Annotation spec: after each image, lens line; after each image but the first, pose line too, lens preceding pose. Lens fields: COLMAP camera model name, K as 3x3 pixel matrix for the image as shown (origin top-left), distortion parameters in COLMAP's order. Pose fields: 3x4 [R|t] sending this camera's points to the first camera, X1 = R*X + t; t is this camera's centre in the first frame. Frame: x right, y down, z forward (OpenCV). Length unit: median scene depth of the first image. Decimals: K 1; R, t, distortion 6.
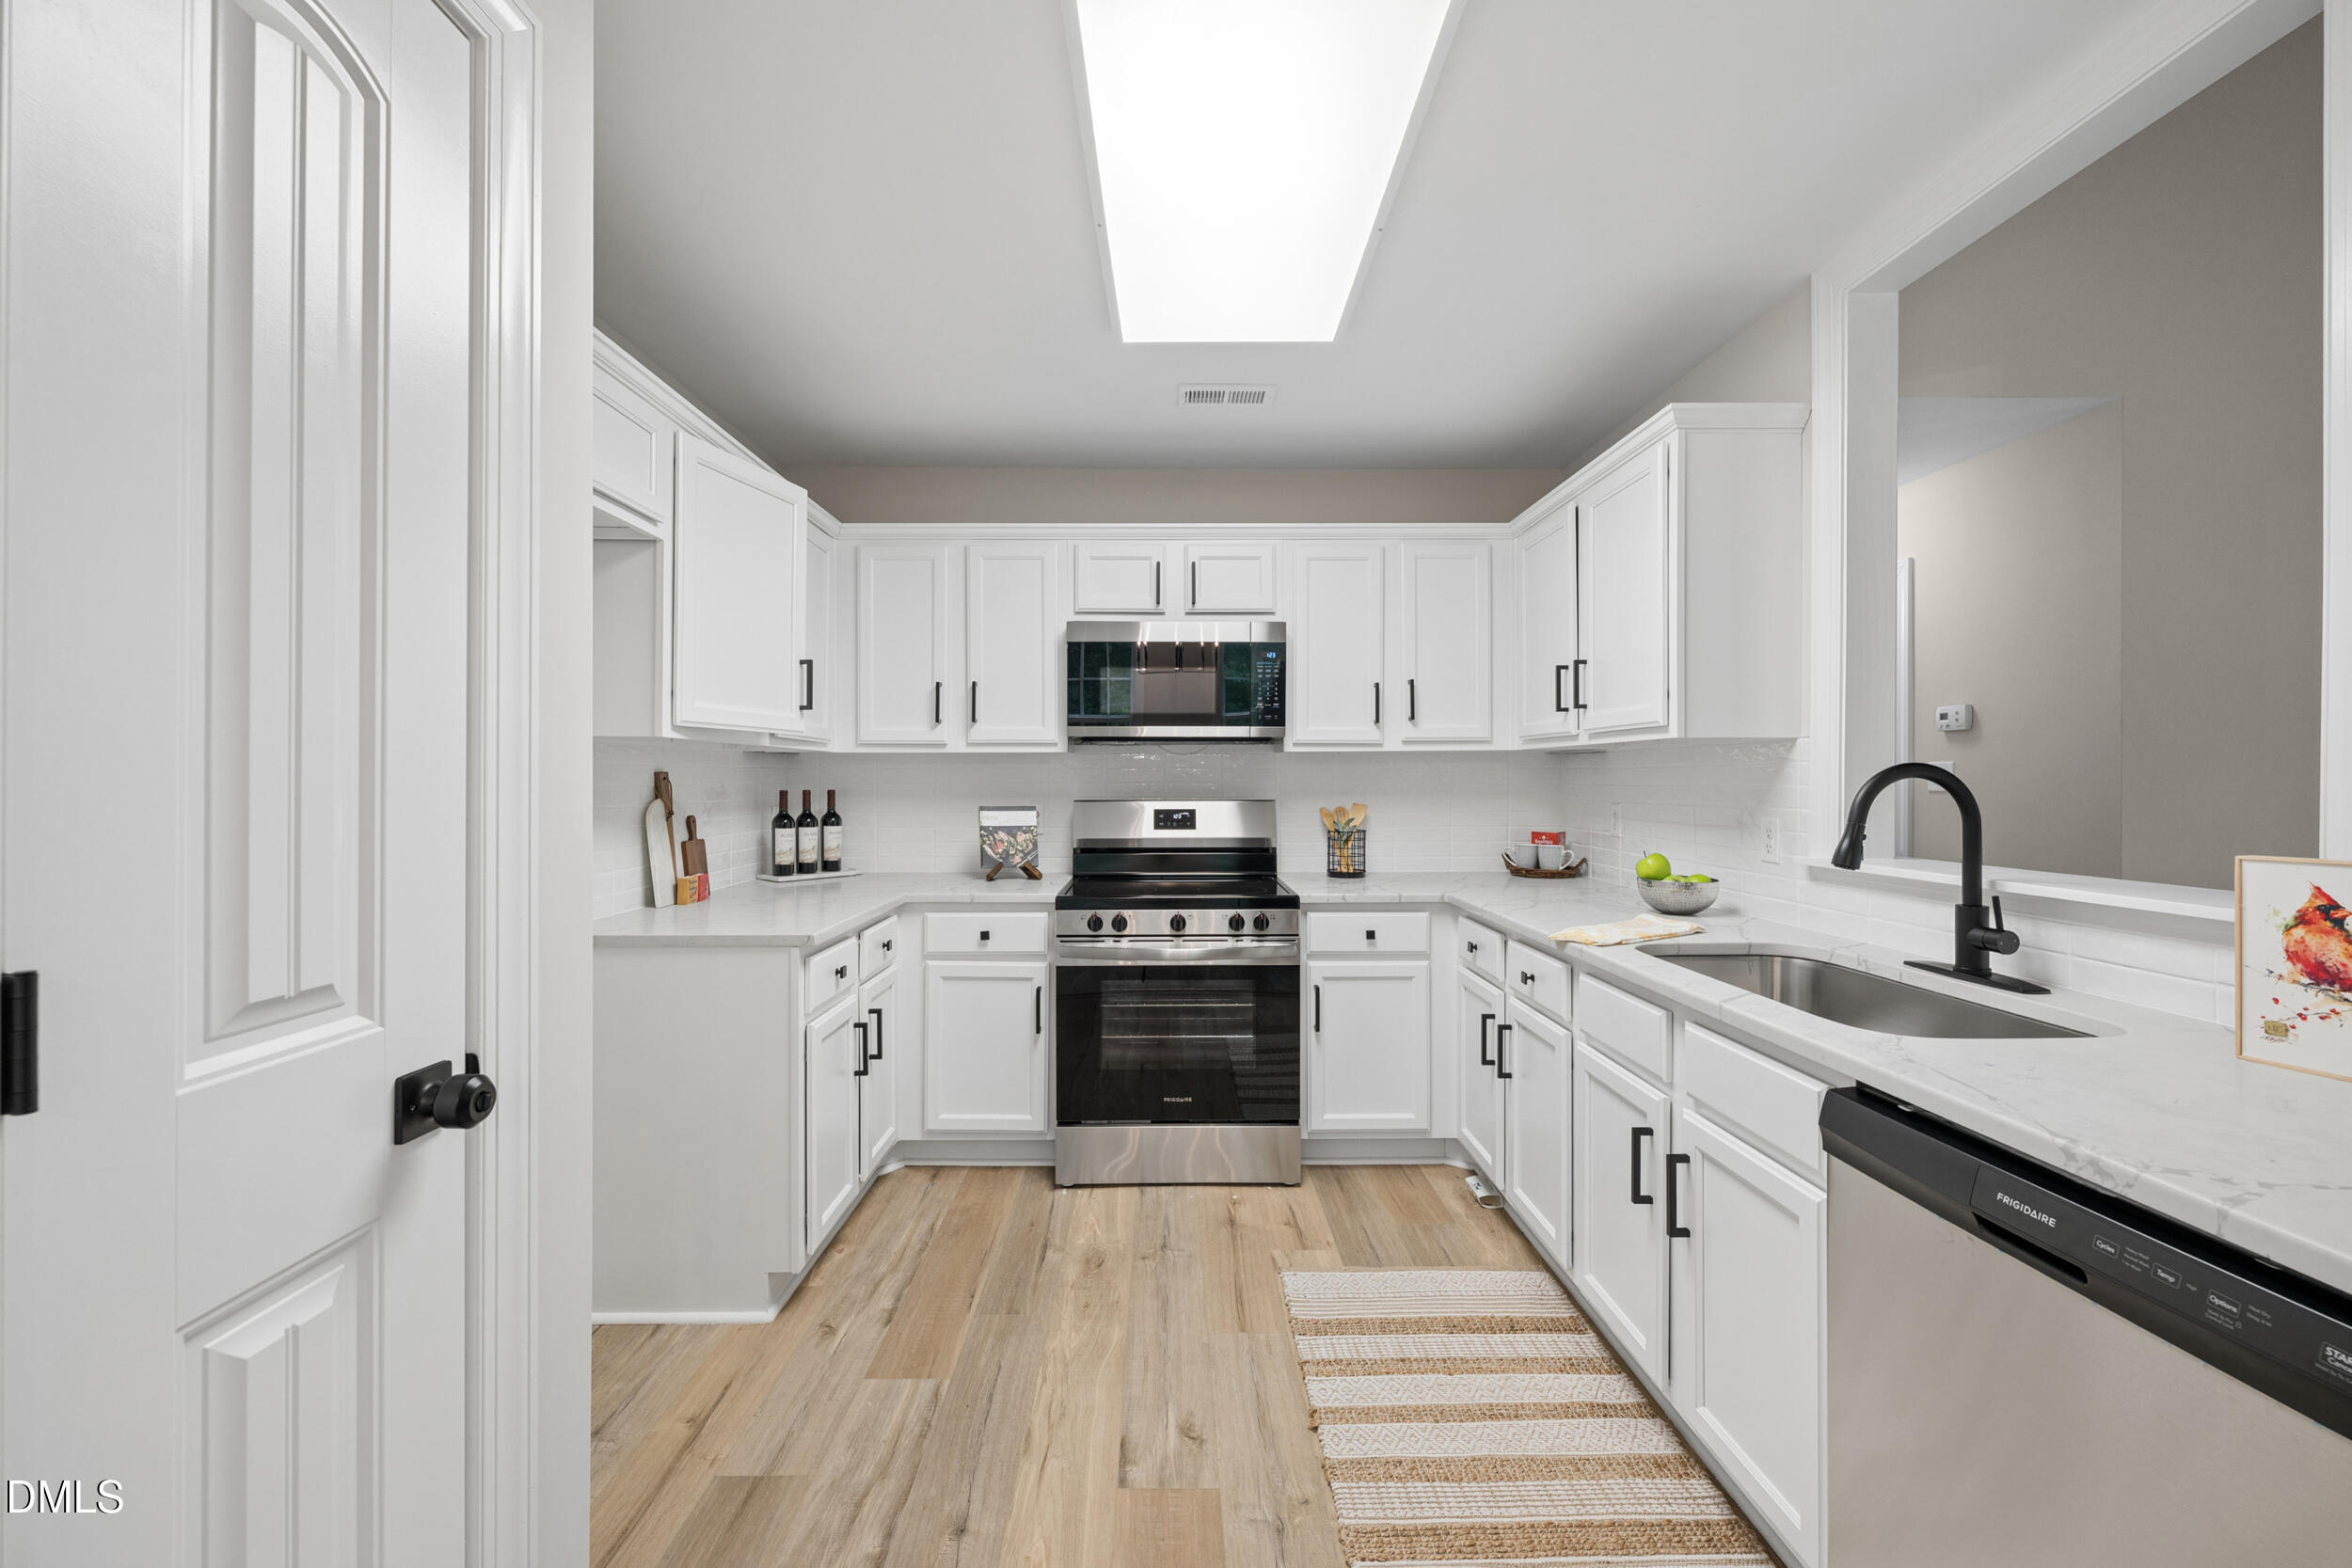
lens RADIAL K [[931.9, 0, 1182.1], [0, 931.9, 782.6], [0, 0, 1]] dist [0.002300, -0.000040]
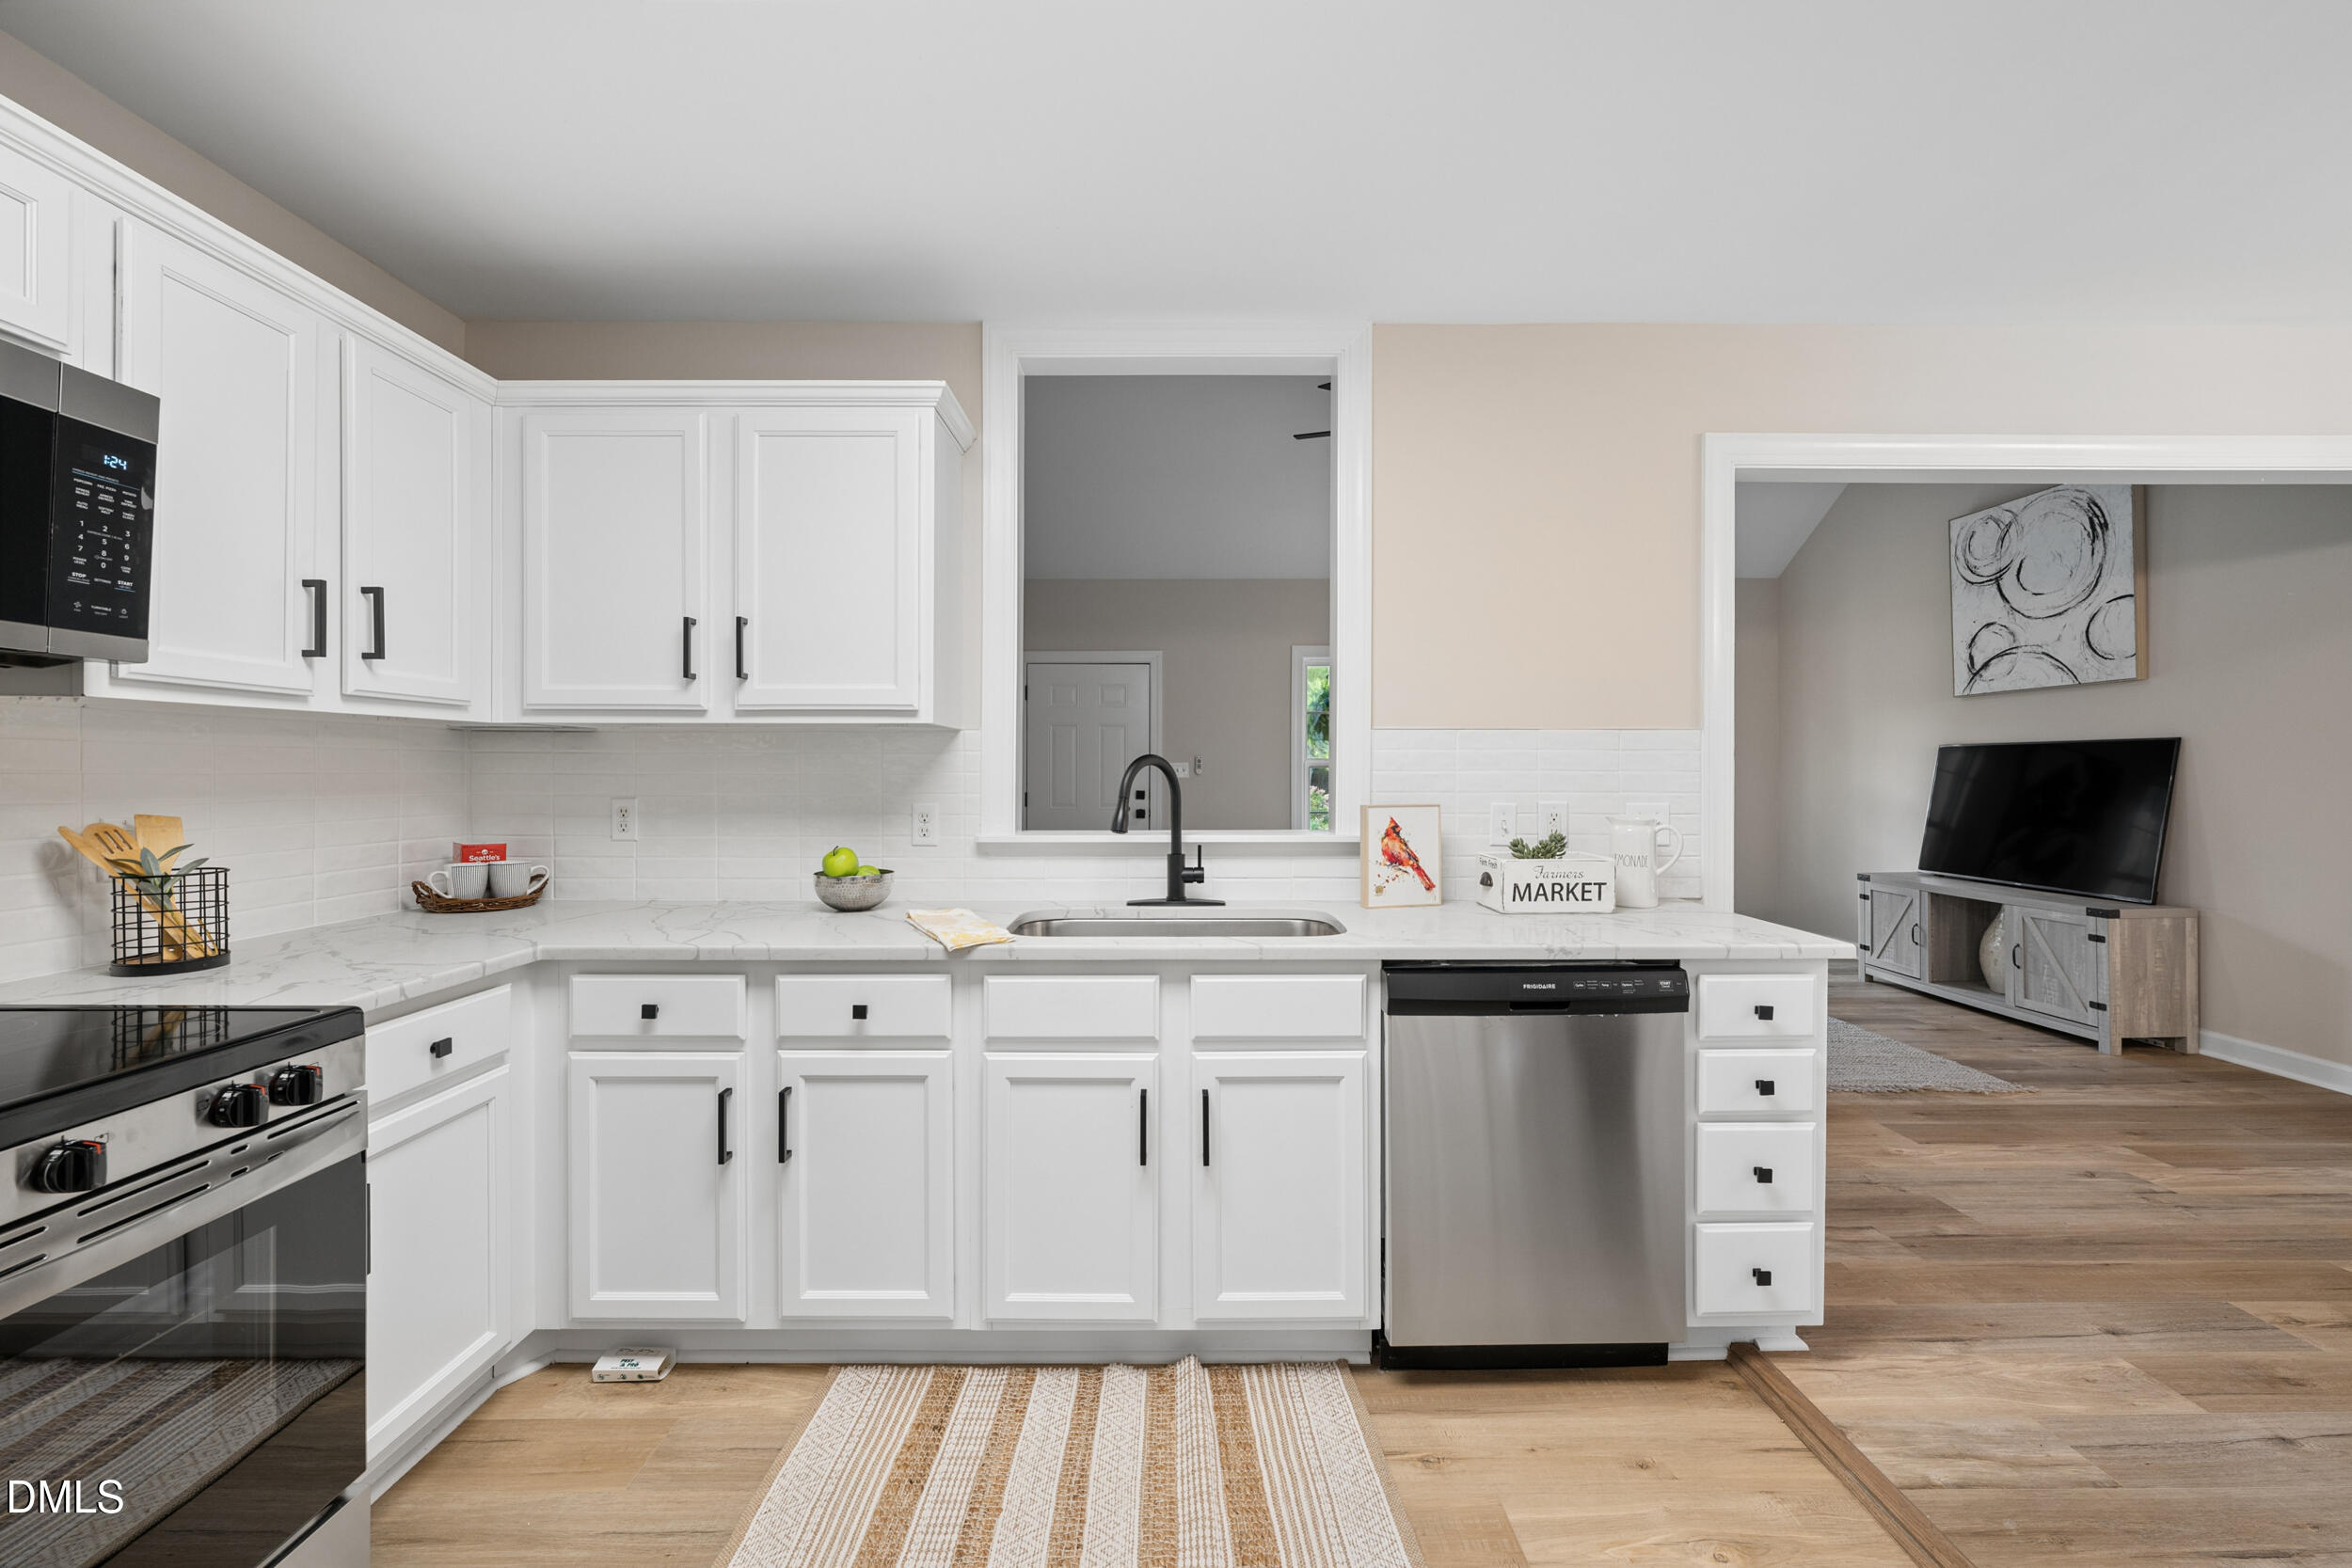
lens RADIAL K [[931.9, 0, 1172.6], [0, 931.9, 775.4], [0, 0, 1]] dist [0.002300, -0.000040]
pose [[0.013789, -0.002258, 0.999902, -0.353364], [0.003820, 0.999990, 0.002206, 0.004037], [-0.999898, 0.003789, 0.013797, 0.586986]]
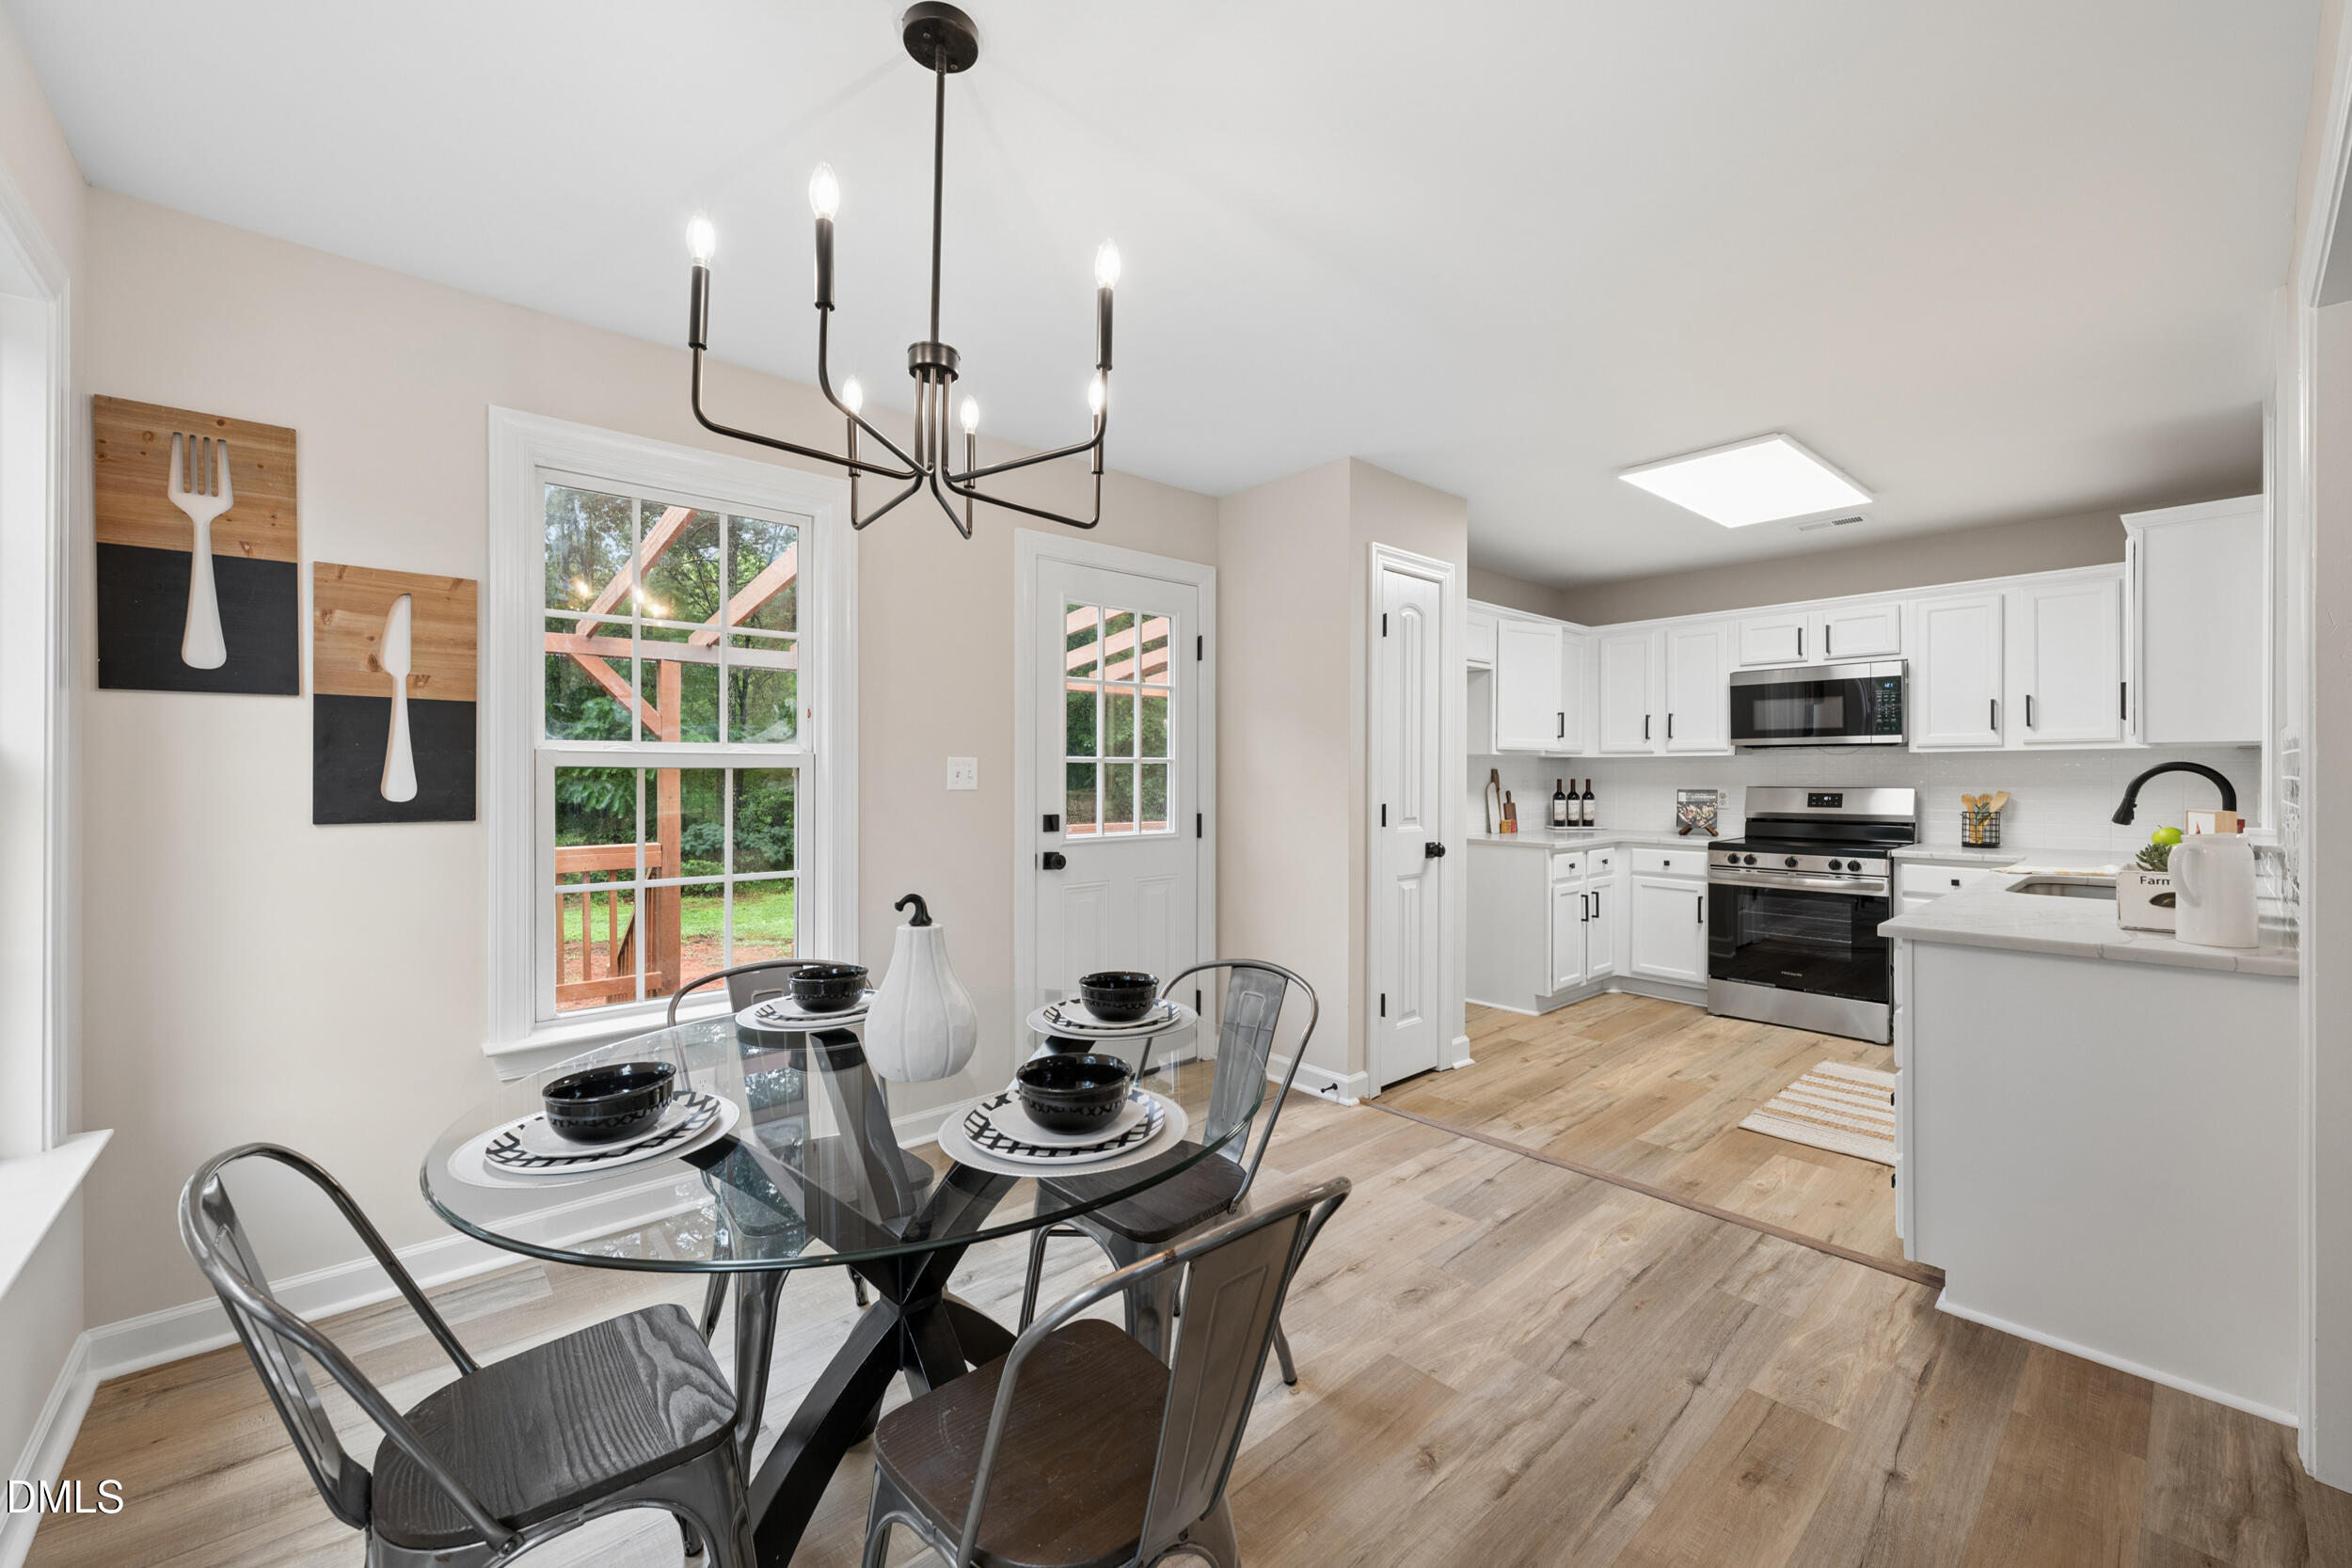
lens RADIAL K [[931.9, 0, 1163.0], [0, 931.9, 780.9], [0, 0, 1]] dist [0.002300, -0.000040]
pose [[0.641550, 0.005398, -0.767062, 0.529885], [-0.001408, 0.999982, 0.005859, 0.003023], [0.767080, -0.002679, 0.641546, -0.850627]]
